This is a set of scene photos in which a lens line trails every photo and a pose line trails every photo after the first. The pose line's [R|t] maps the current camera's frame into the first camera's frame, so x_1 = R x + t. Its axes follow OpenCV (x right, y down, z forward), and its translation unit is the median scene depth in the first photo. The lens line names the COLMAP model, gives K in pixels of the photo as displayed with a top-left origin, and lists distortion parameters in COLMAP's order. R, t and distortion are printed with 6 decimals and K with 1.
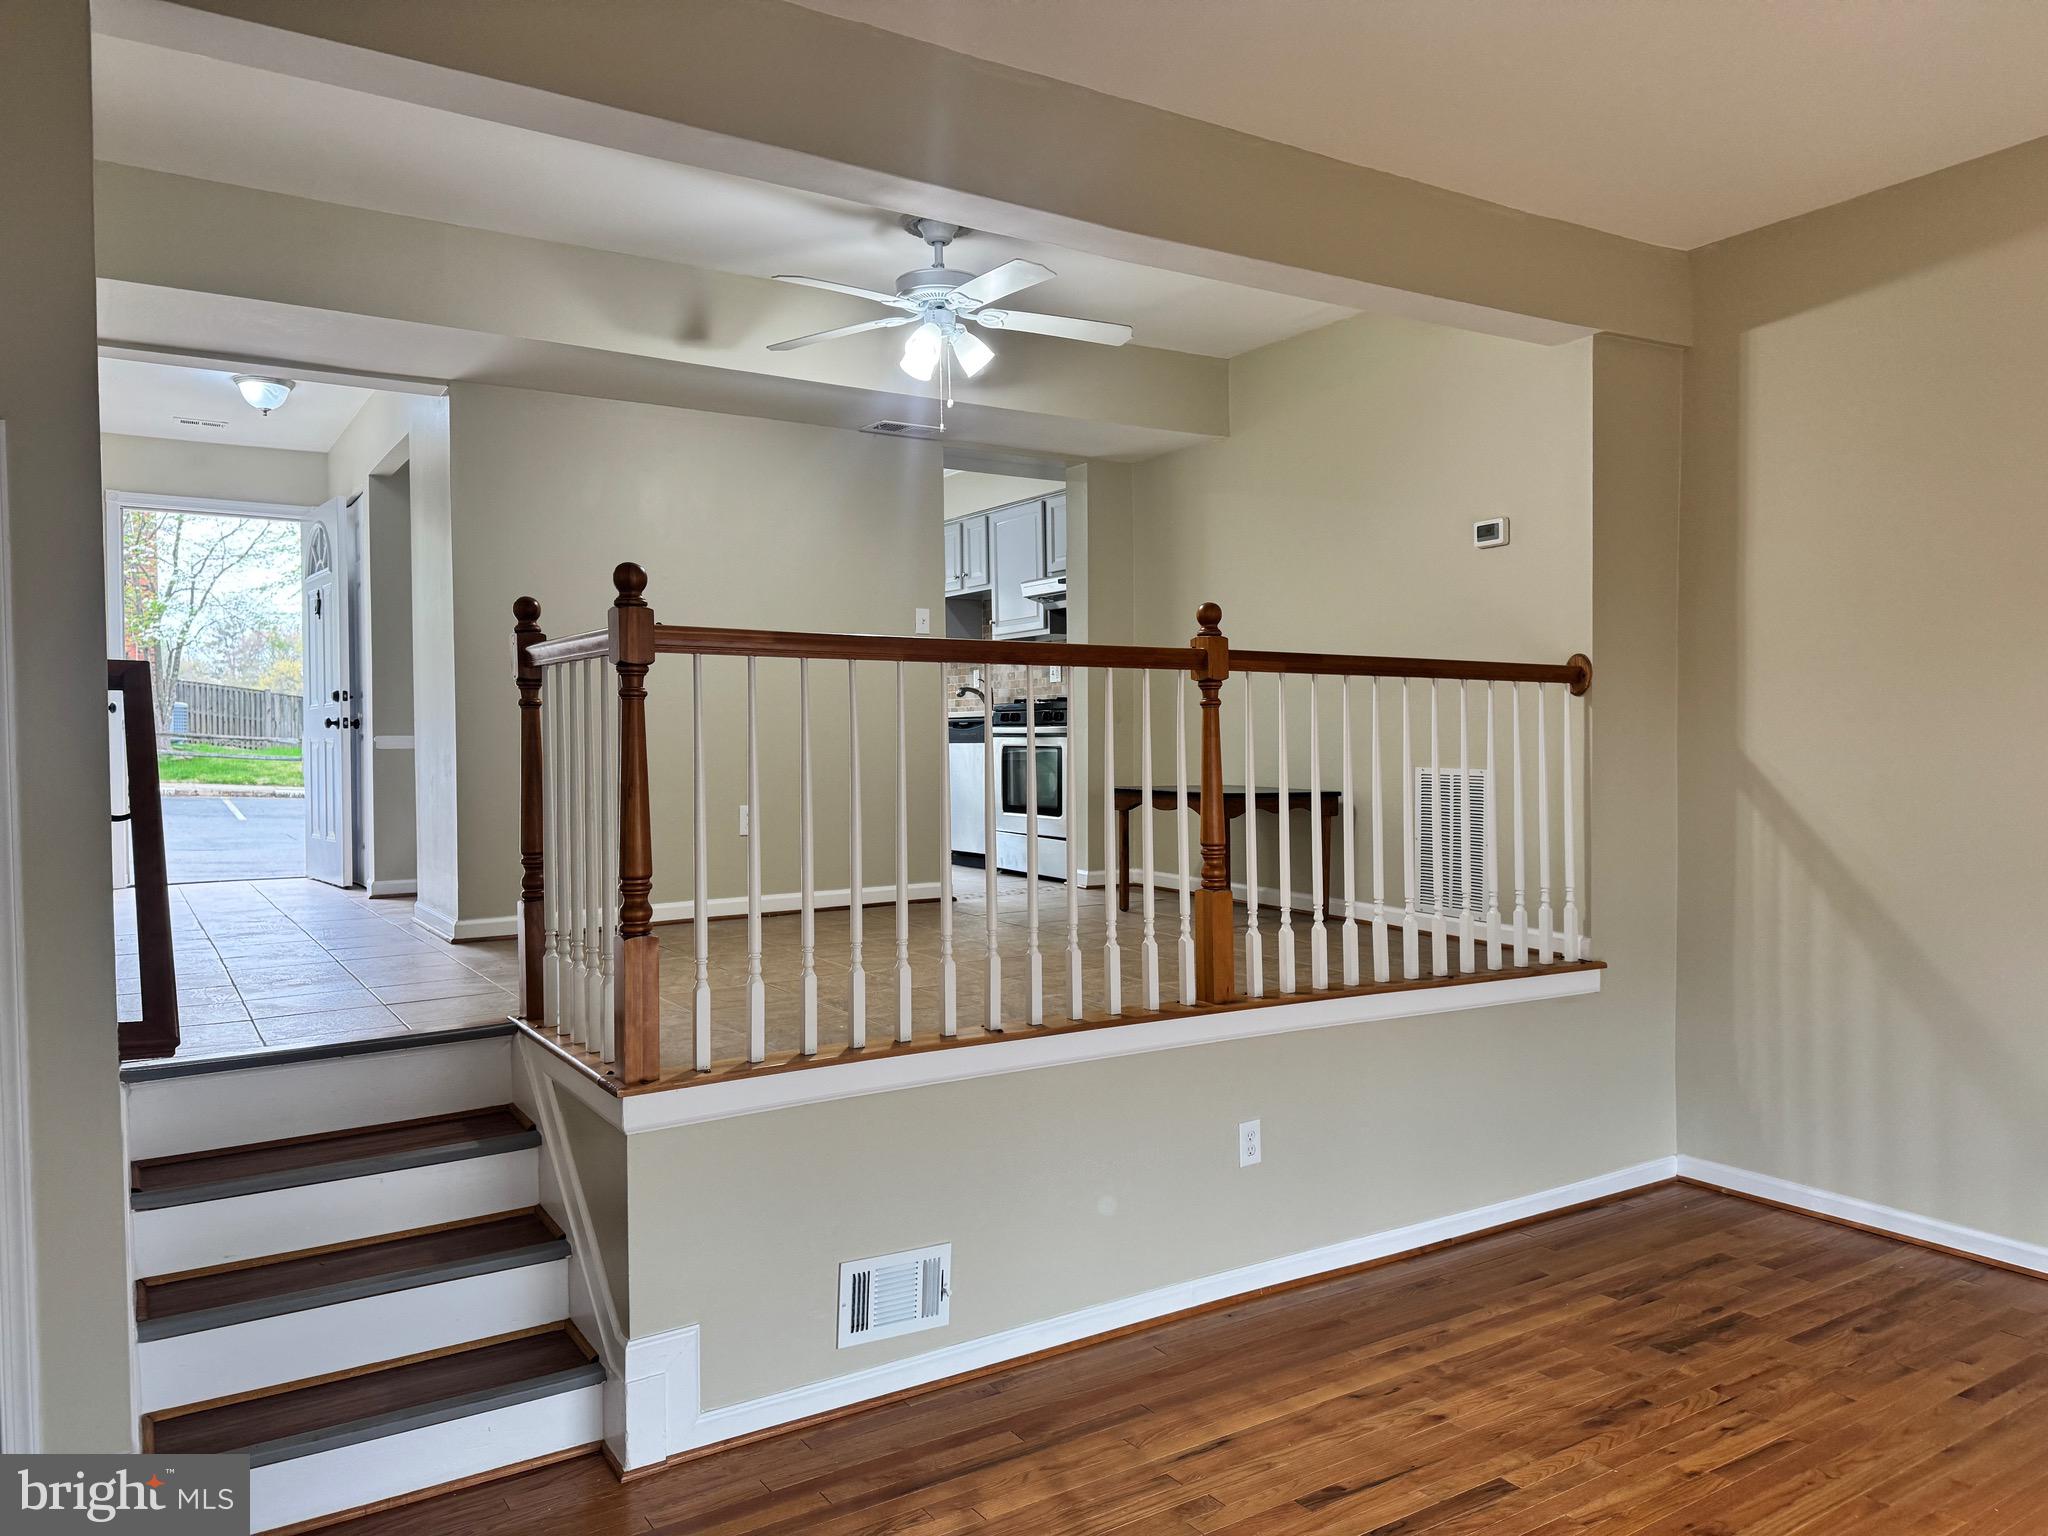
lens RADIAL K [[1509.1, 0, 1024.8], [0, 1509.1, 737.6], [0, 0, 1]] dist [0.029694, 0.006775]
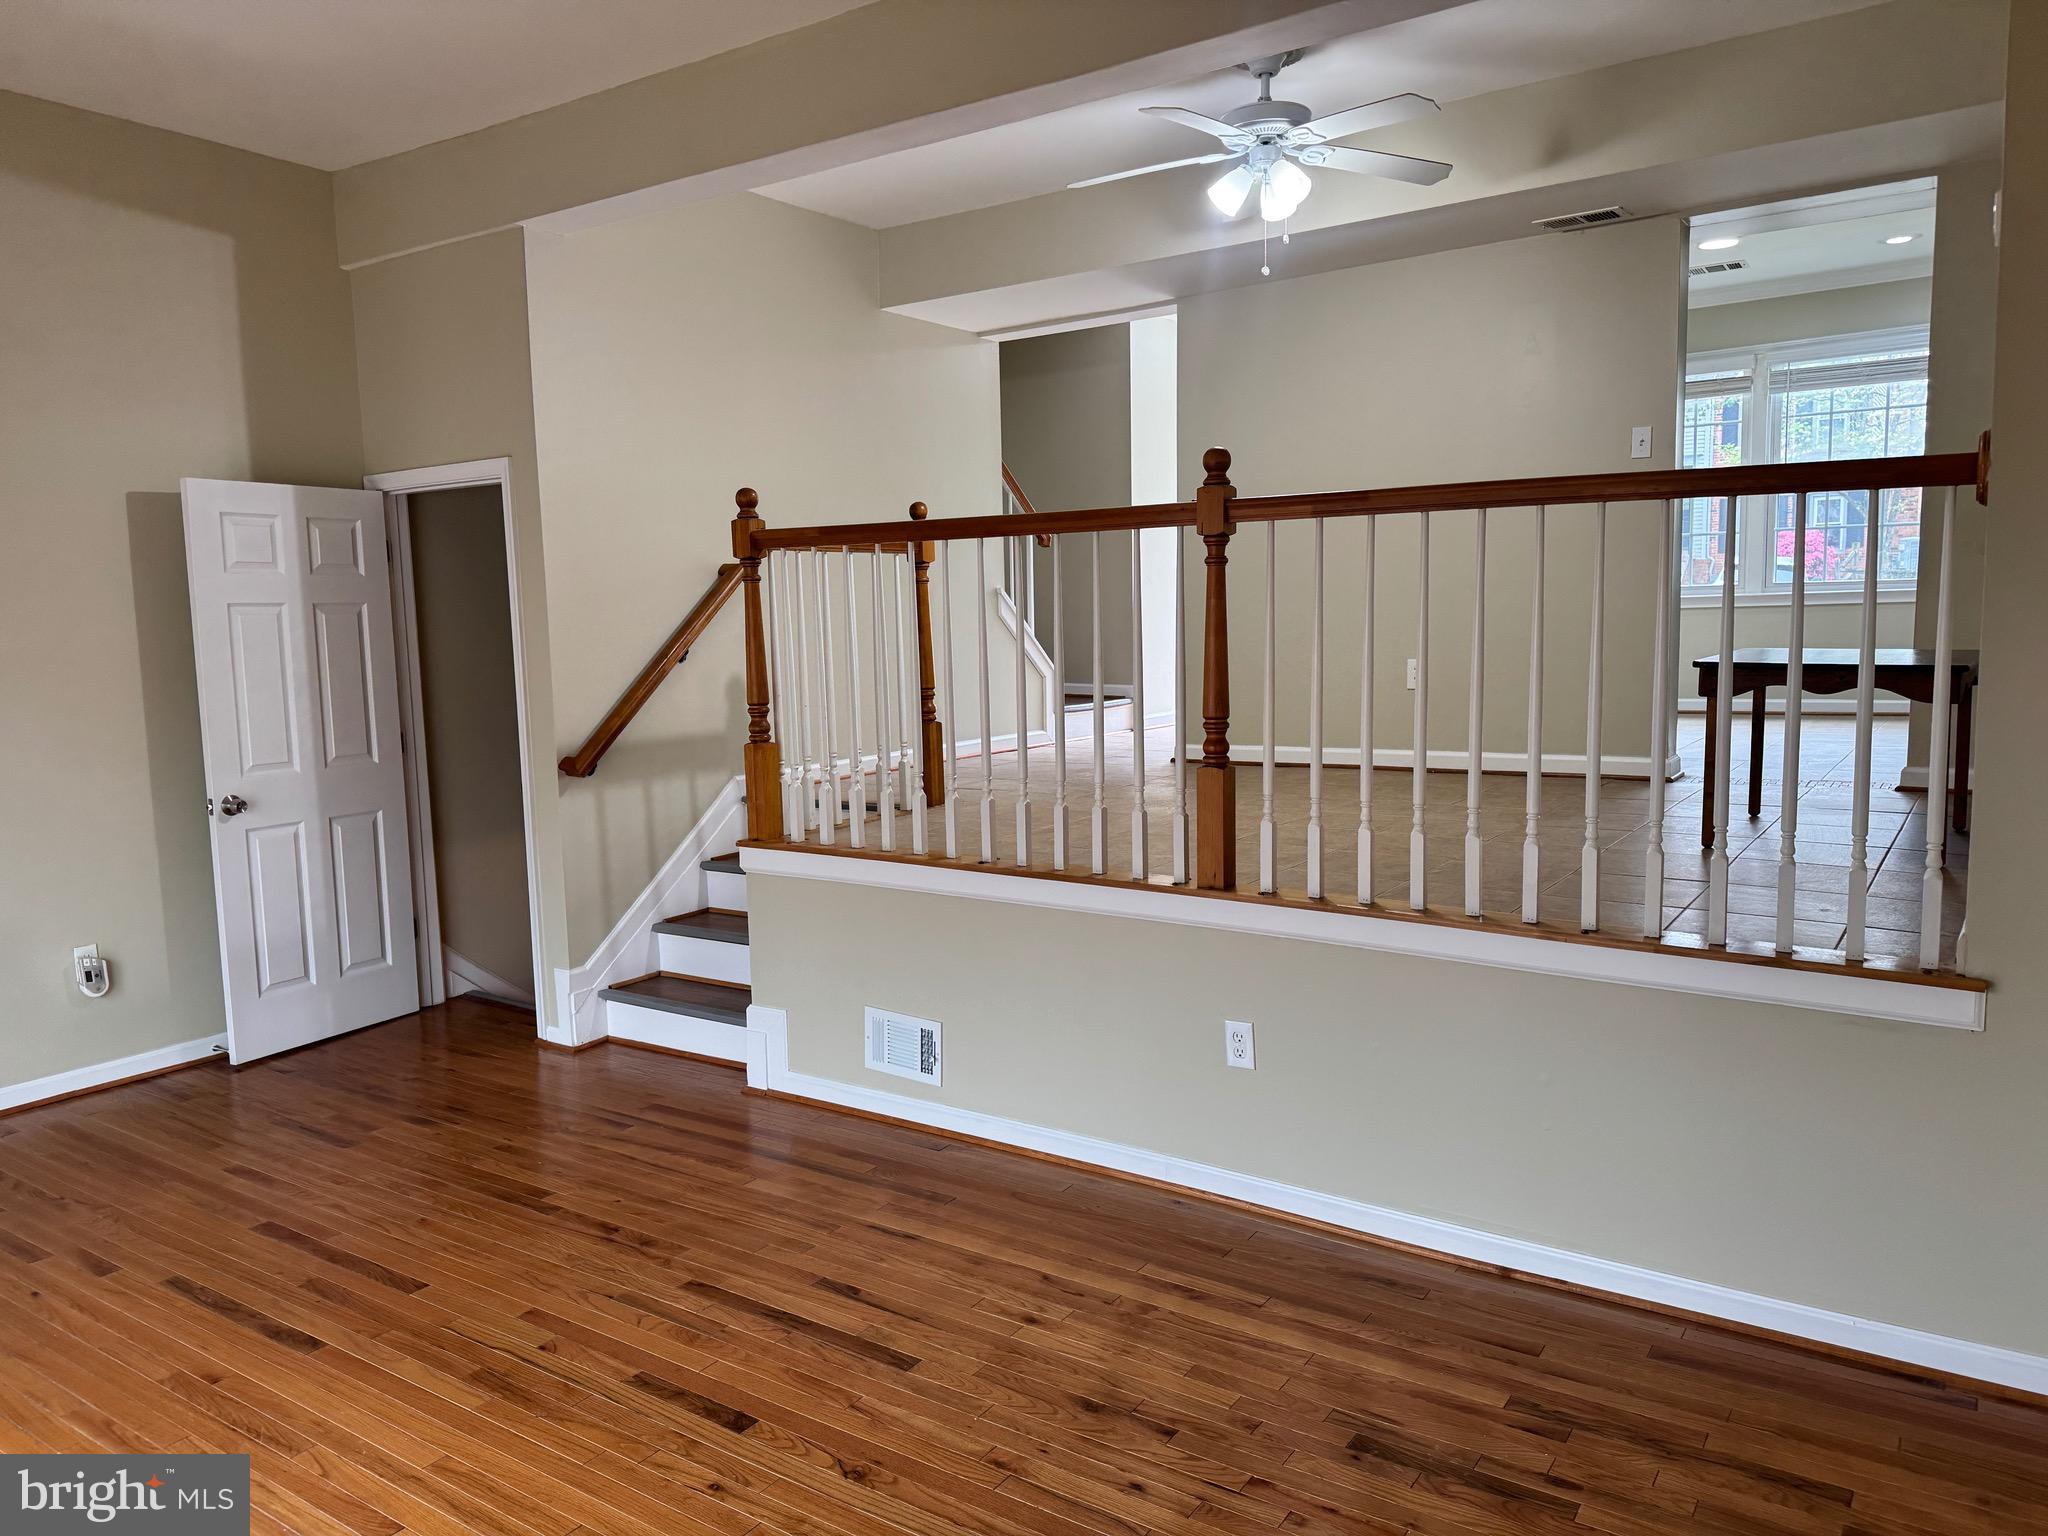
lens RADIAL K [[1447.2, 0, 1024.0], [0, 1447.2, 768.0], [0, 0, 1]] dist [0.047255, -0.042716]
pose [[0.356193, 0.098348, -0.929223, 0.933894], [0.022719, 0.993240, 0.113832, -0.001716], [0.934136, -0.061658, 0.351550, 0.598318]]
